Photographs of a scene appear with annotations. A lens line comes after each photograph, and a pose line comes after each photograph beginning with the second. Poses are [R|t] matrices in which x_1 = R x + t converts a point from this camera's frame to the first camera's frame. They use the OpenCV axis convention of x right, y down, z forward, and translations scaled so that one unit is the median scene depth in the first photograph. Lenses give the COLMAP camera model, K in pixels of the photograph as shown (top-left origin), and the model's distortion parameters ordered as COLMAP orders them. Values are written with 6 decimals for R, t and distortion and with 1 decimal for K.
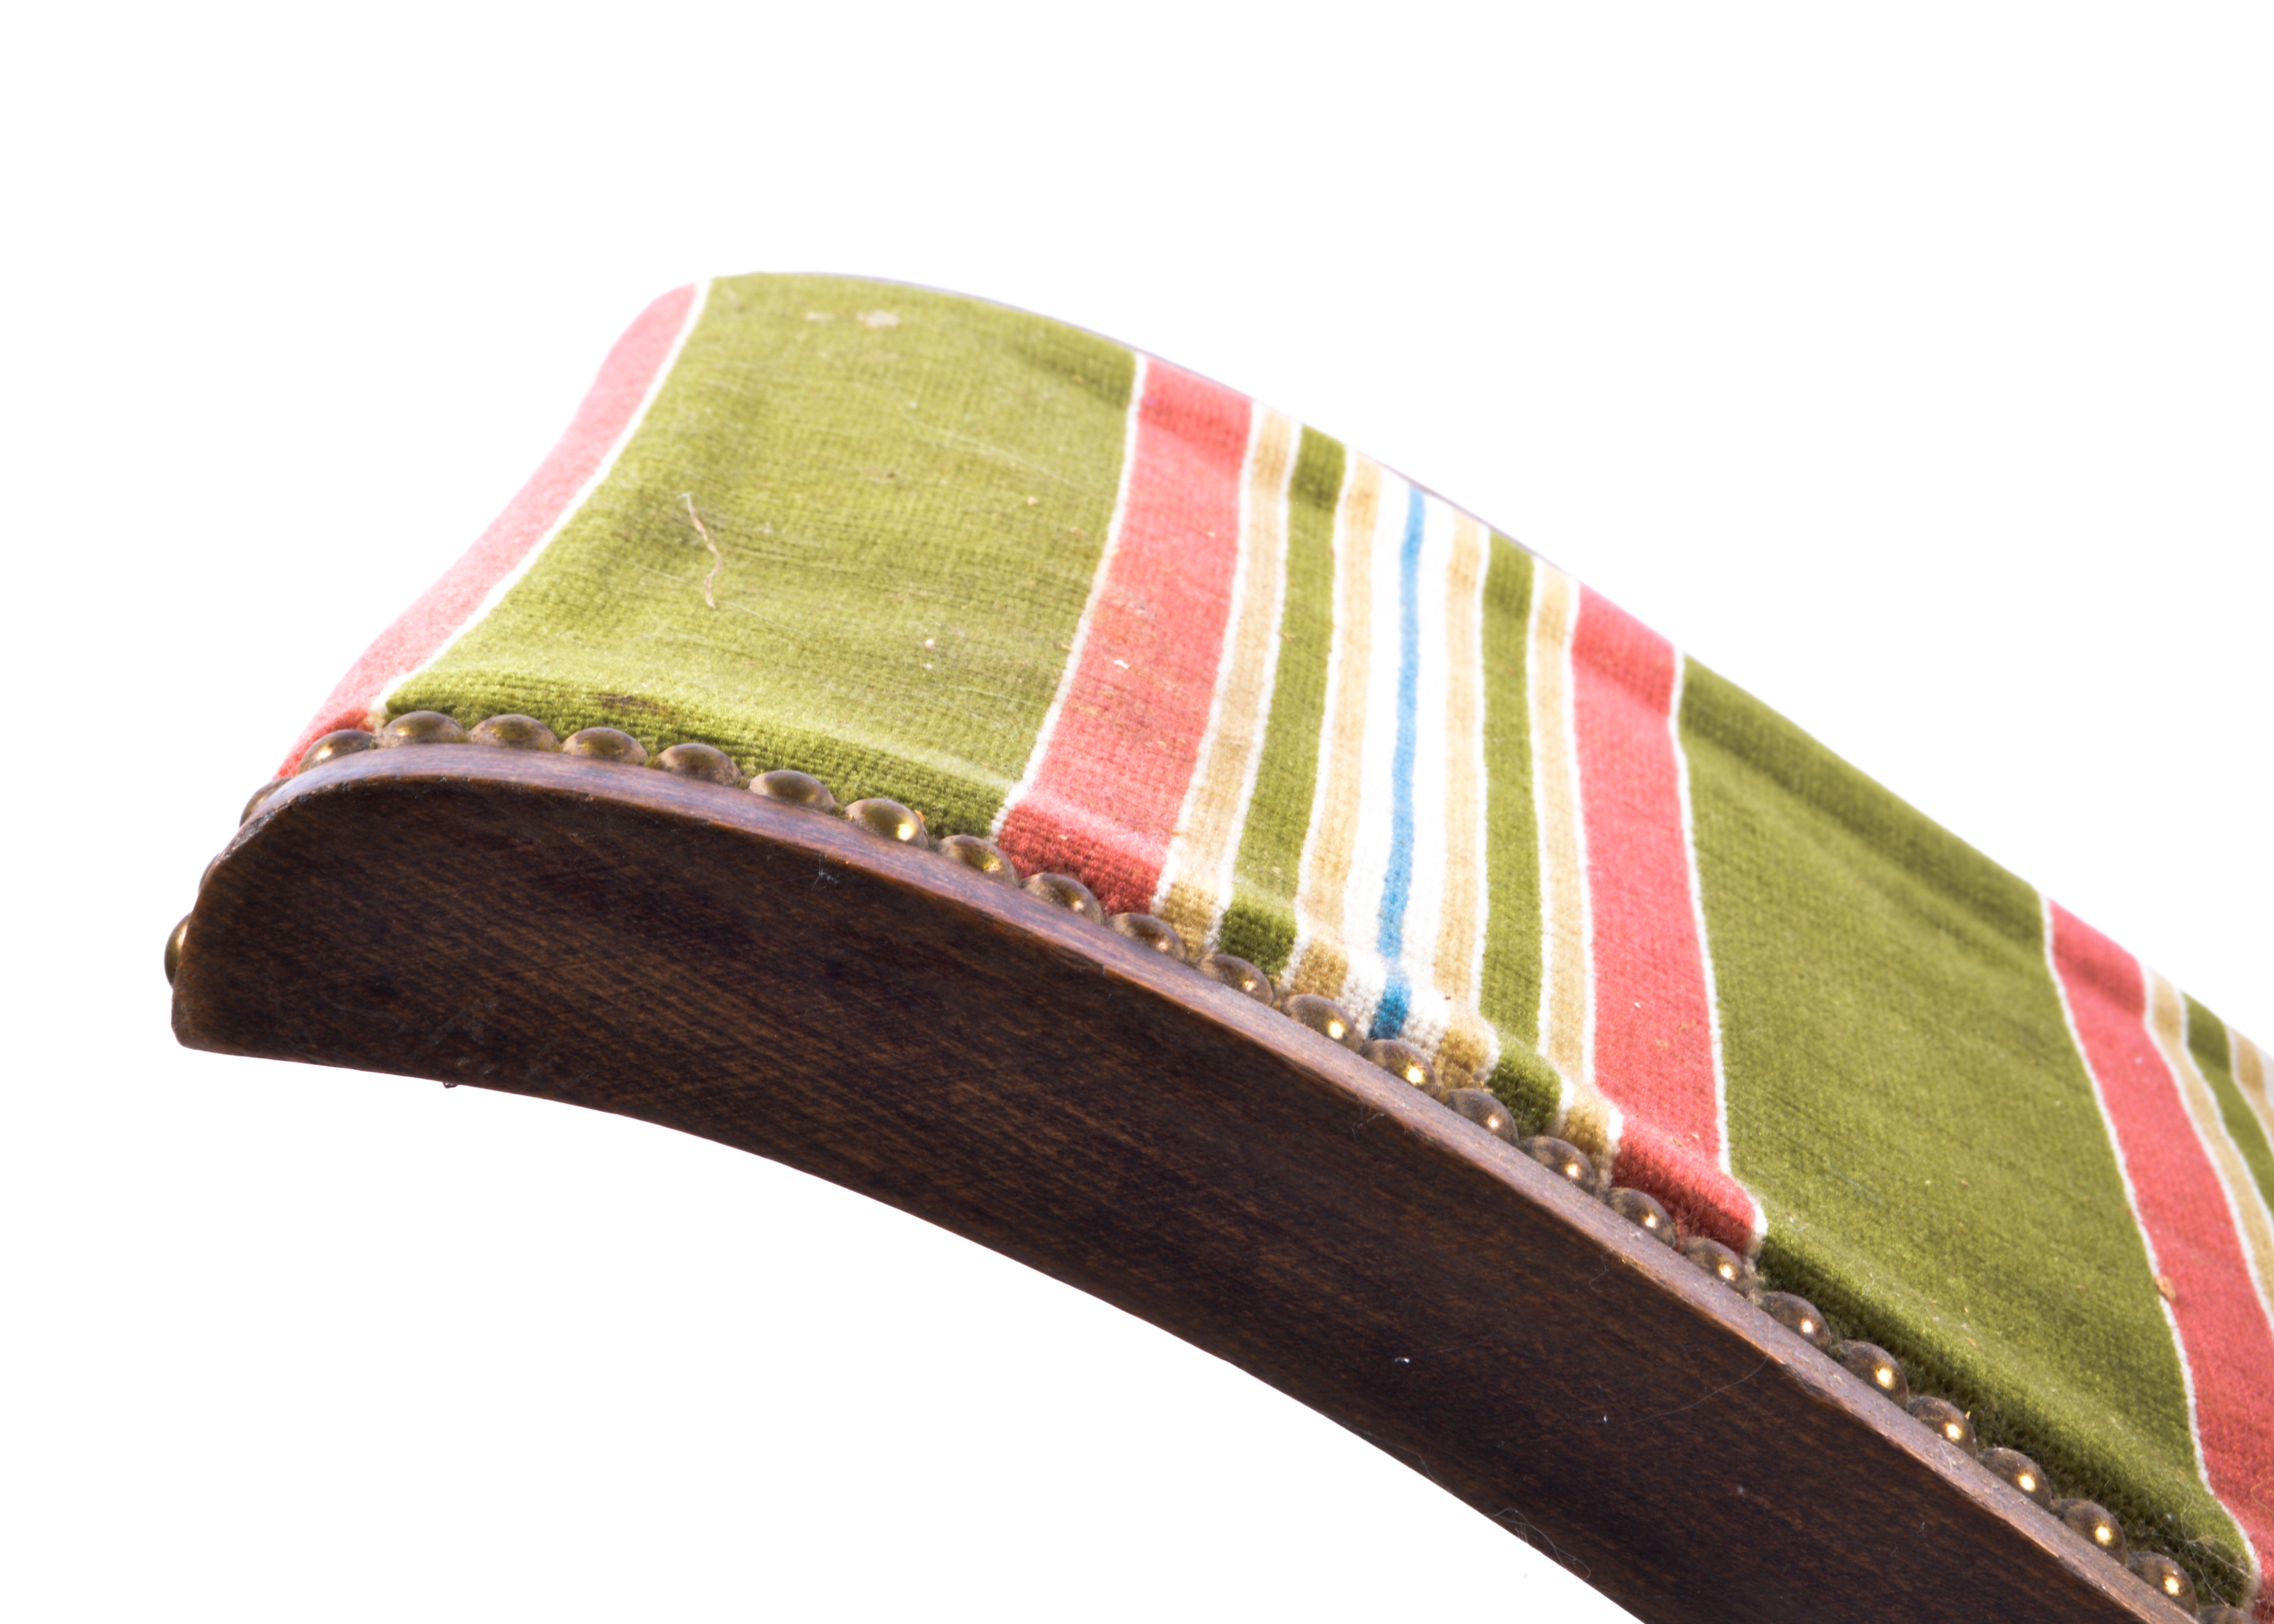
lens RADIAL K [[5730.1, 0, 1138.0], [0, 5730.1, 812.5], [0, 0, 1]] dist [-0.022857, 0.000000]
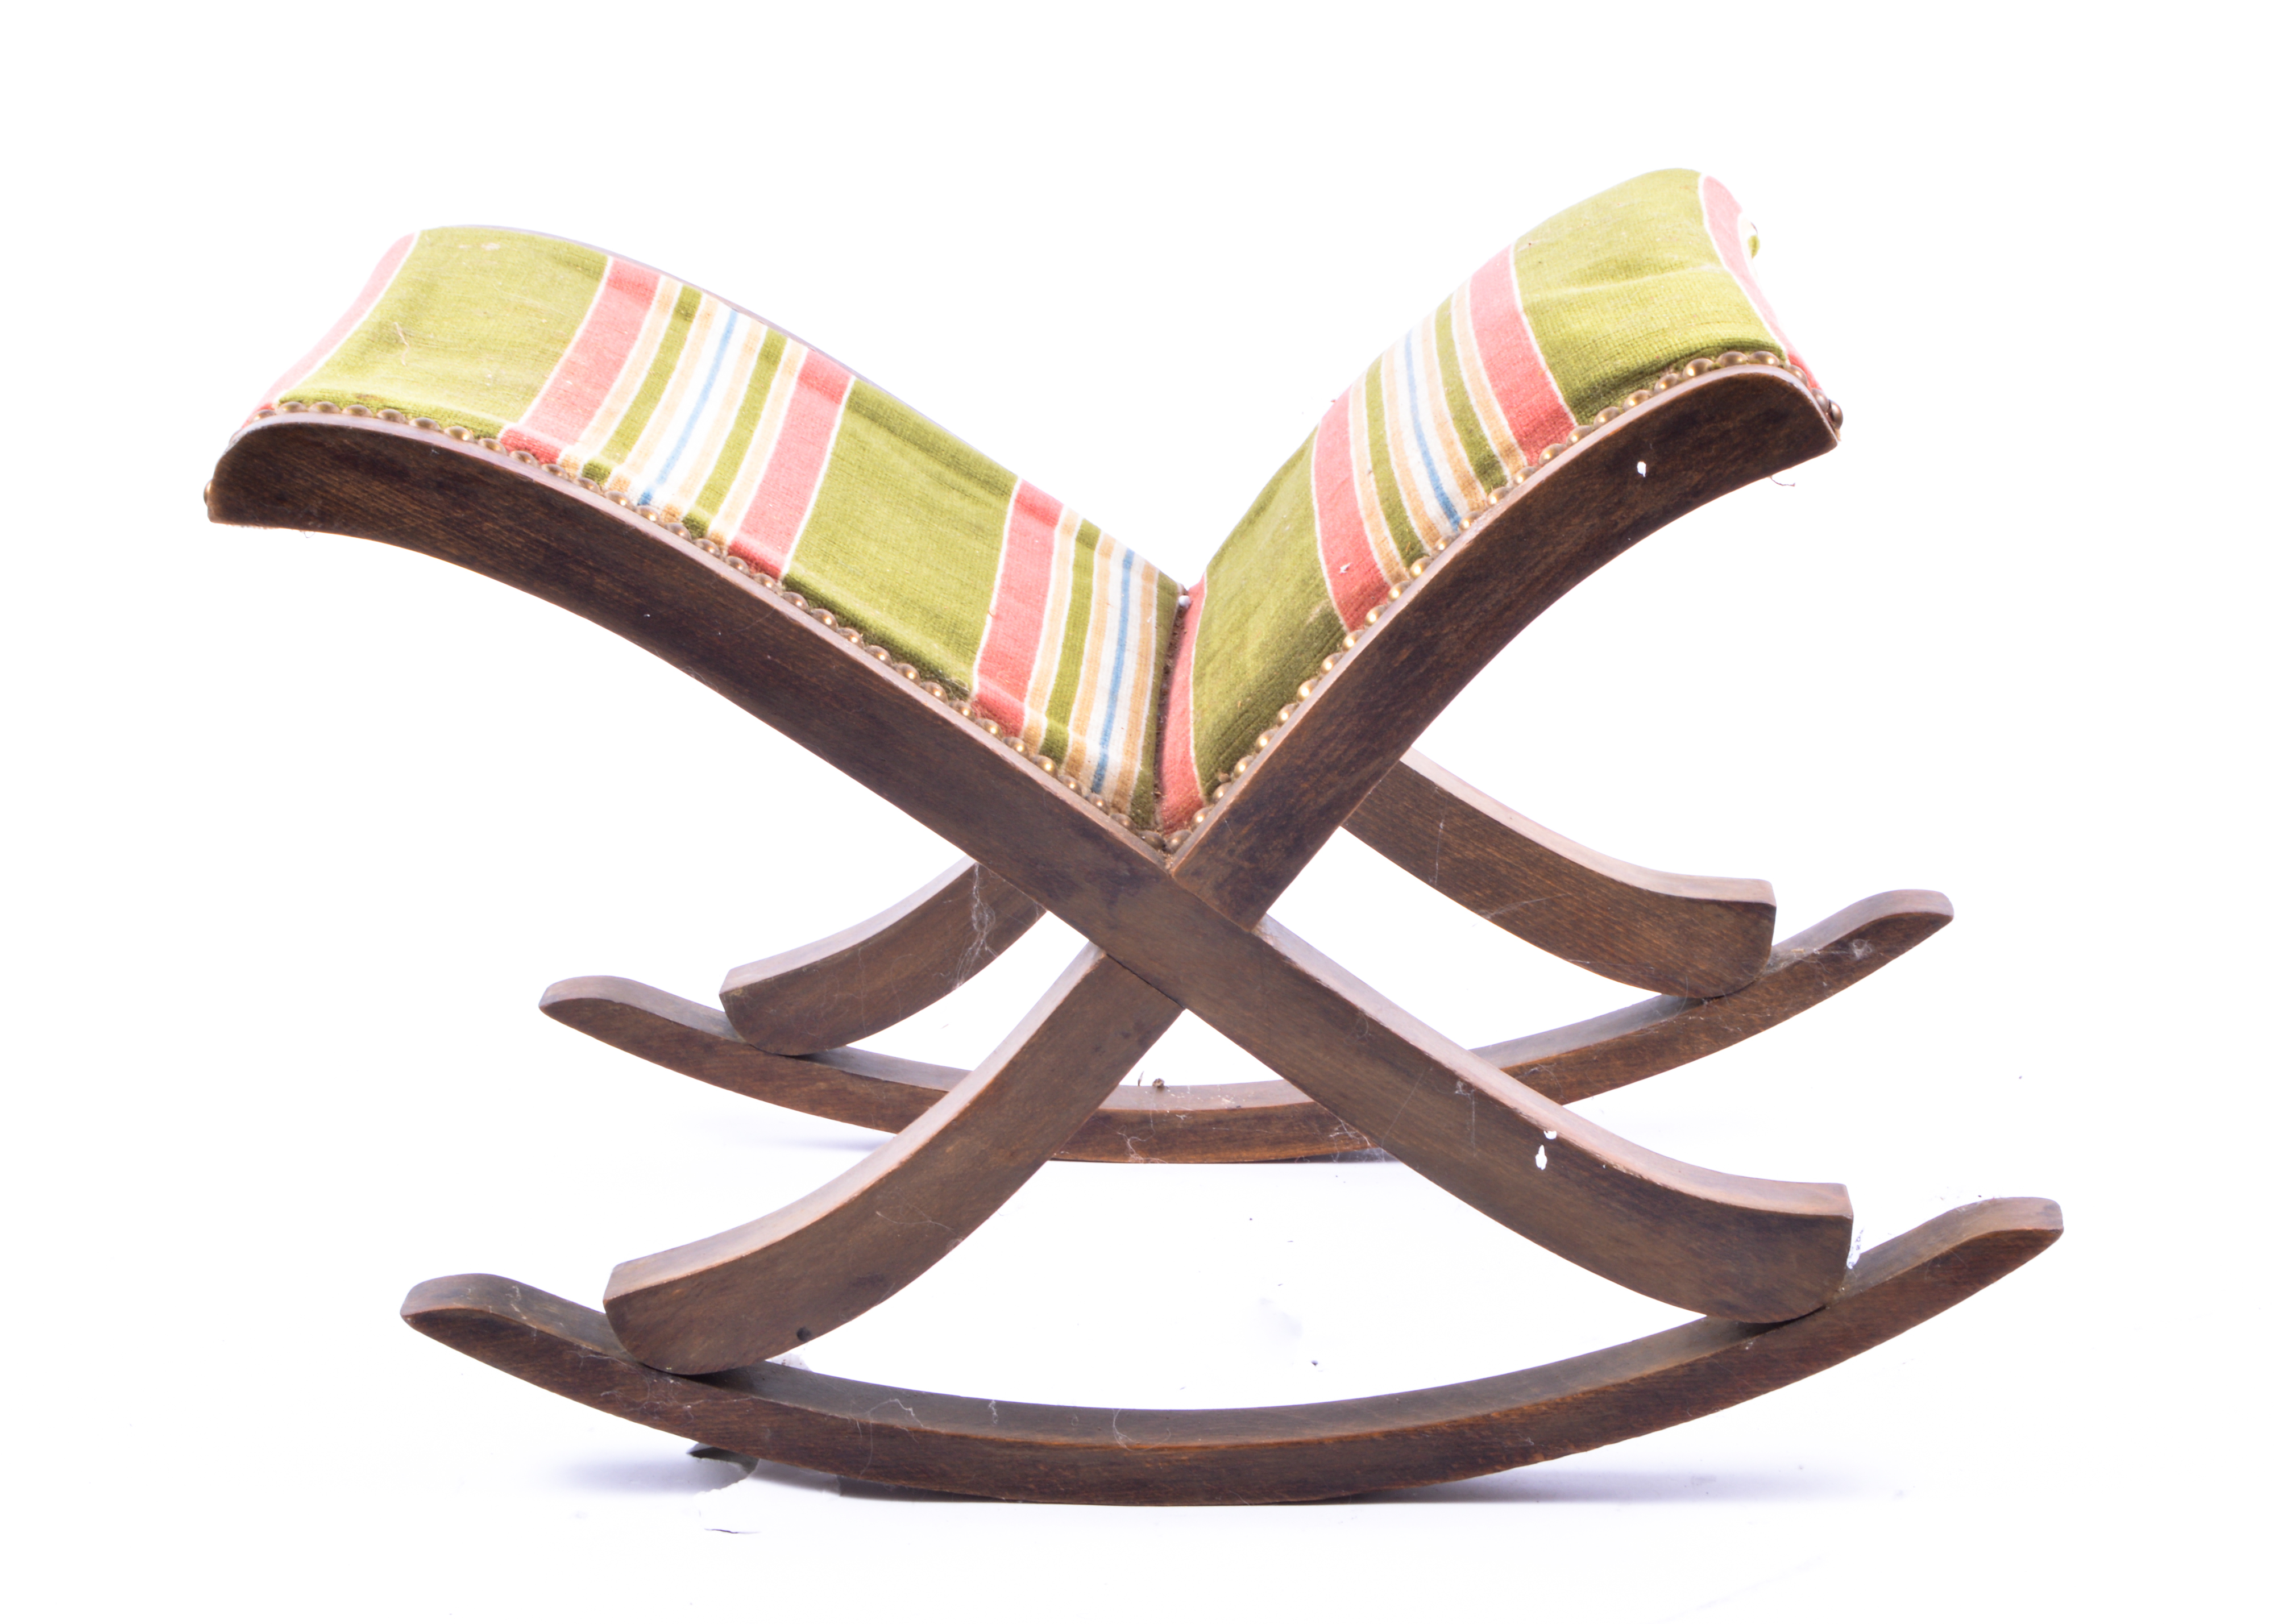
lens RADIAL K [[5132.0, 0, 1135.5], [0, 5132.0, 810.5], [0, 0, 1]] dist [-0.029764, 0.000000]
pose [[0.998882, -0.041415, 0.022808, 0.199299], [0.040557, 0.998496, 0.036879, 0.095436], [-0.024301, -0.035913, 0.999059, -1.368004]]
